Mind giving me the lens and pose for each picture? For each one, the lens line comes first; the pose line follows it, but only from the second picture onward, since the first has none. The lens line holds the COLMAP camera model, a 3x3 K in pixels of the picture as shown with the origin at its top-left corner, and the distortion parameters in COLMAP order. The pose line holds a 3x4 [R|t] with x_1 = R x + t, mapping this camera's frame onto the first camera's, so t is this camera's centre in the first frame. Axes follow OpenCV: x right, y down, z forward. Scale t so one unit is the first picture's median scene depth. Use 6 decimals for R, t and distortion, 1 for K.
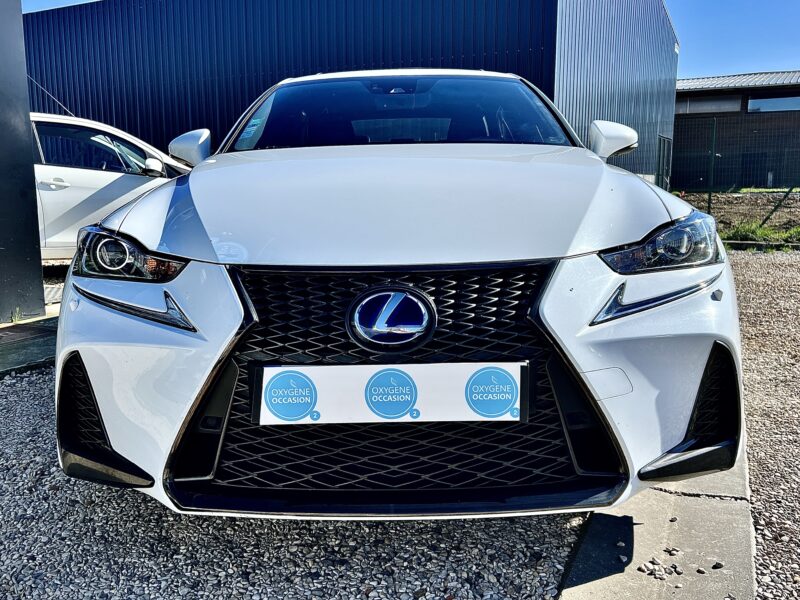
lens RADIAL K [[715.6, 0, 398.6], [0, 715.6, 303.4], [0, 0, 1]] dist [0.045968, -0.050824]
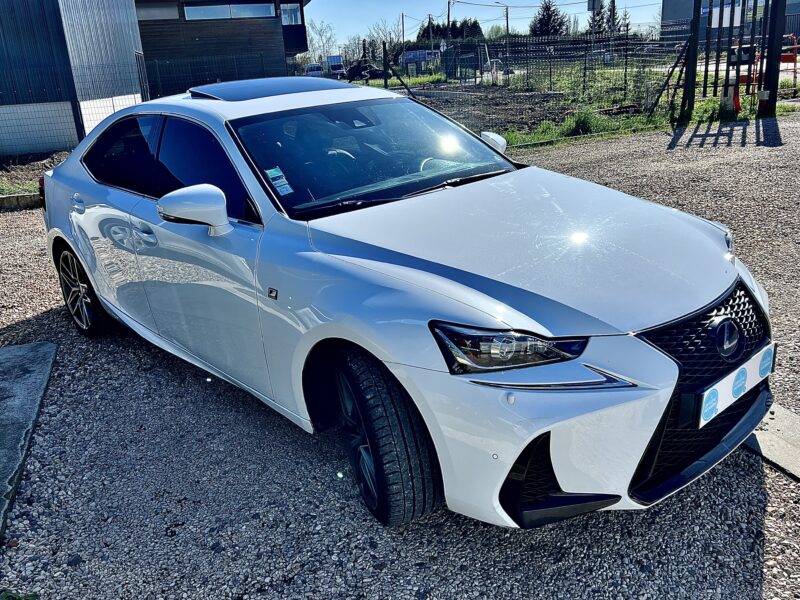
lens RADIAL K [[715.6, 0, 397.6], [0, 715.6, 298.9], [0, 0, 1]] dist [0.045968, -0.050824]
pose [[0.728842, -0.255948, 0.635043, -1.384976], [0.169900, 0.966100, 0.194382, -0.449851], [-0.663267, -0.033780, 0.747620, 0.248661]]
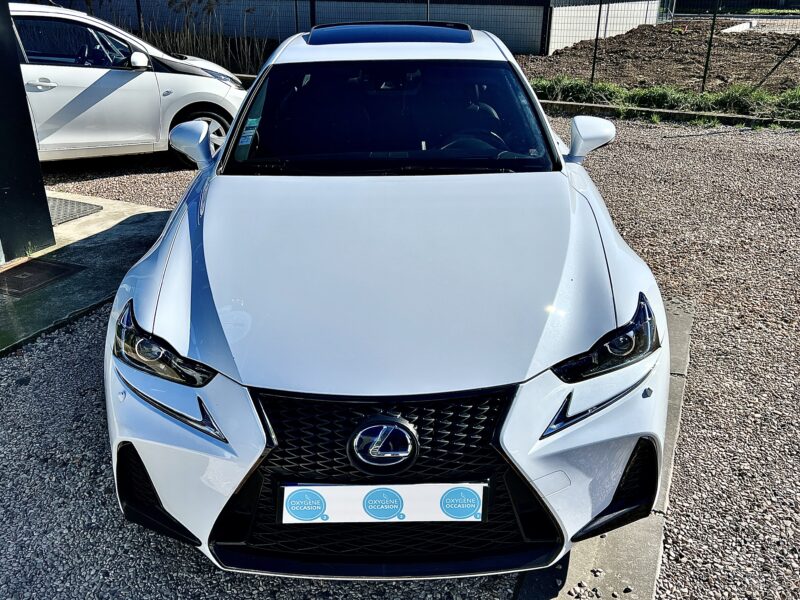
lens RADIAL K [[715.6, 0, 400.6], [0, 715.6, 298.9], [0, 0, 1]] dist [0.045968, -0.050824]
pose [[0.999879, -0.000494, 0.015577, 0.000974], [-0.003500, 0.966847, 0.255334, -0.494586], [-0.015186, -0.255357, 0.966727, -0.145233]]
